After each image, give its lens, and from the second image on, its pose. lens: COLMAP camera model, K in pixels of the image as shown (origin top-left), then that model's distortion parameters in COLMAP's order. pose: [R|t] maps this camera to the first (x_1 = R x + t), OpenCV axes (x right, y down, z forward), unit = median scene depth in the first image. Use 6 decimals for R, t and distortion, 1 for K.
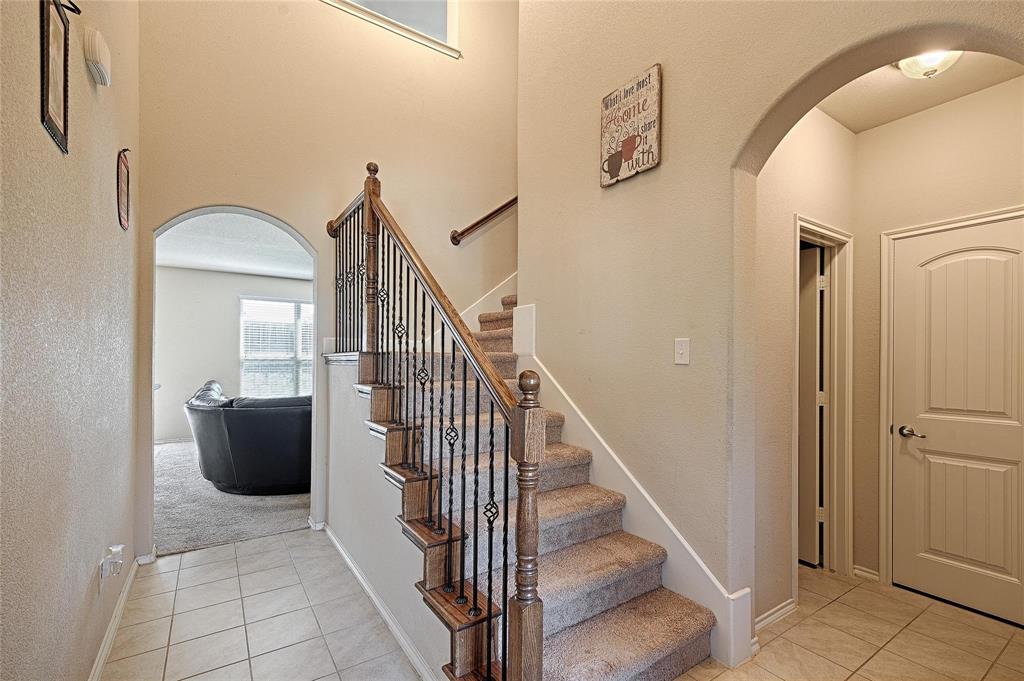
lens RADIAL K [[443.9, 0, 512.2], [0, 443.9, 359.6], [0, 0, 1]] dist [0.001537, 0.000126]
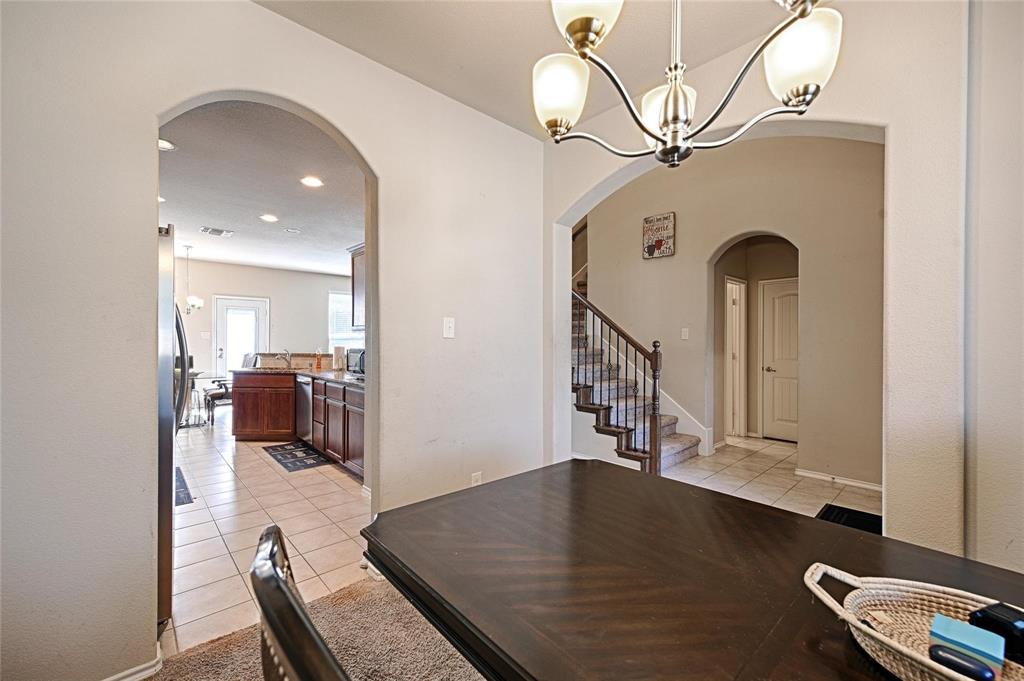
lens RADIAL K [[418.2, 0, 513.6], [0, 418.2, 343.0], [0, 0, 1]] dist [0.003142, 0.000221]
pose [[0.987670, -0.004093, 0.156499, -0.798374], [0.003296, 0.999980, 0.005353, 0.011677], [-0.156518, -0.004771, 0.987664, -0.985495]]
